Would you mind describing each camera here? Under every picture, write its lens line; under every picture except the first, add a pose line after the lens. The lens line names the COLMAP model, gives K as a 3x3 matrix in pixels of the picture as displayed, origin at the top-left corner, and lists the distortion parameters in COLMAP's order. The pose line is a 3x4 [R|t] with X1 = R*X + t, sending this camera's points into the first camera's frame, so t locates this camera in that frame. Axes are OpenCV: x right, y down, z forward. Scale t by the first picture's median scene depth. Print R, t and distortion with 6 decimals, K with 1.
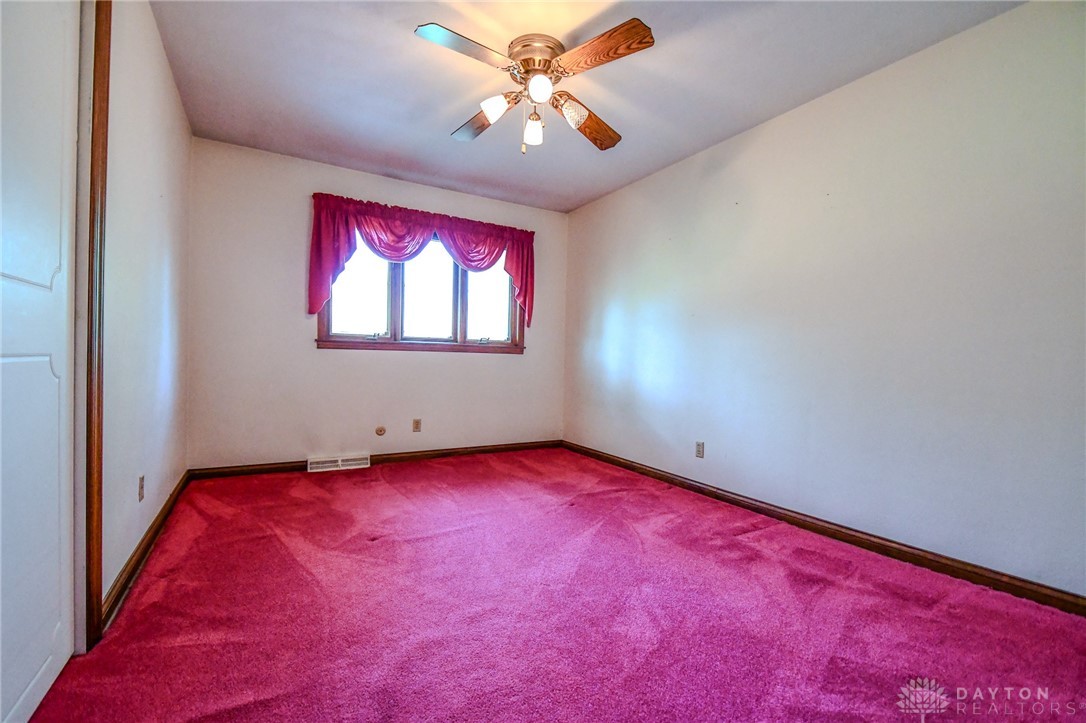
lens RADIAL K [[470.7, 0, 535.7], [0, 470.7, 362.2], [0, 0, 1]] dist [0.012574, -0.000189]
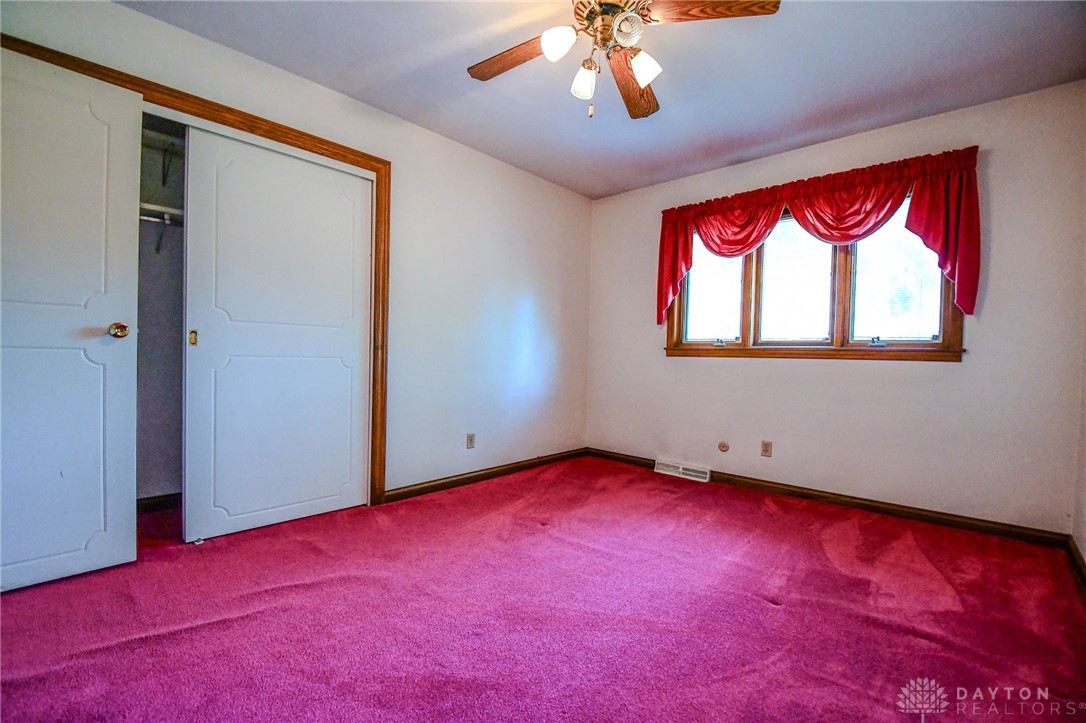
lens RADIAL K [[472.8, 0, 540.6], [0, 472.8, 359.2], [0, 0, 1]] dist [0.015172, -0.019815]
pose [[0.302935, -0.010543, -0.952953, 0.456632], [-0.026545, 0.999457, -0.019495, 0.005870], [0.952641, 0.031202, 0.302491, 0.410065]]
